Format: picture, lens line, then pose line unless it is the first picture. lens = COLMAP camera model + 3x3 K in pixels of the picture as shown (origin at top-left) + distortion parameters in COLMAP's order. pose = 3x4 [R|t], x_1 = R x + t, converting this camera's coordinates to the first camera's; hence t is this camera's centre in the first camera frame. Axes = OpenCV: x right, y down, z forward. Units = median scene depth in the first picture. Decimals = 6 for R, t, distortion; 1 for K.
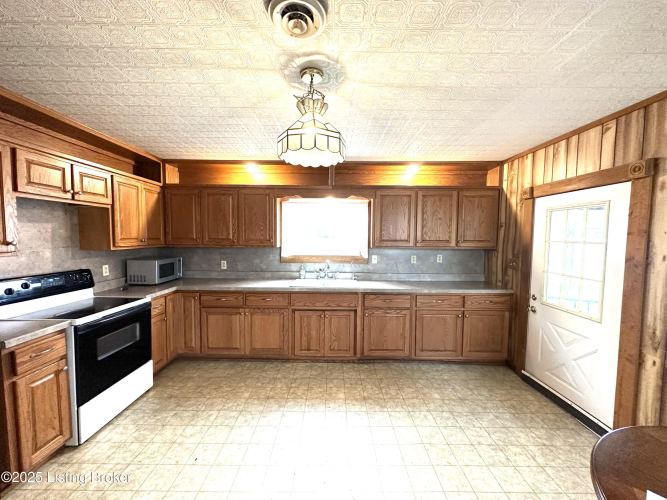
lens RADIAL K [[263.8, 0, 334.8], [0, 263.8, 250.0], [0, 0, 1]] dist [-0.003895, 0.000192]
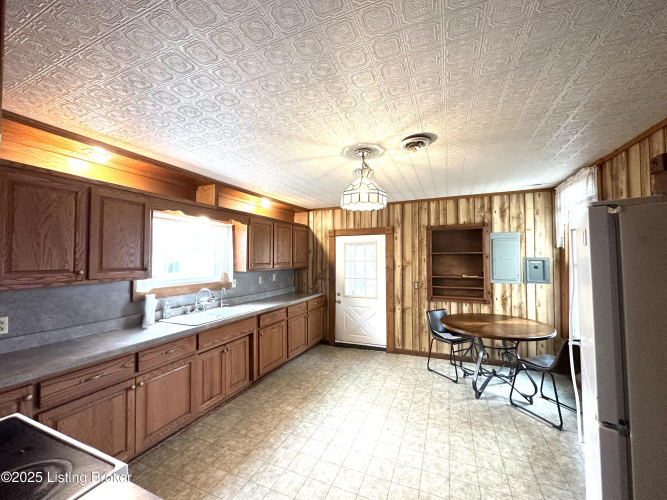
lens RADIAL K [[263.8, 0, 333.7], [0, 263.8, 251.0], [0, 0, 1]] dist [-0.003895, 0.000192]
pose [[0.403673, 0.012450, 0.914819, -0.739924], [0.060926, 0.997322, -0.040457, -0.028281], [-0.912872, 0.072068, 0.401834, 0.291952]]
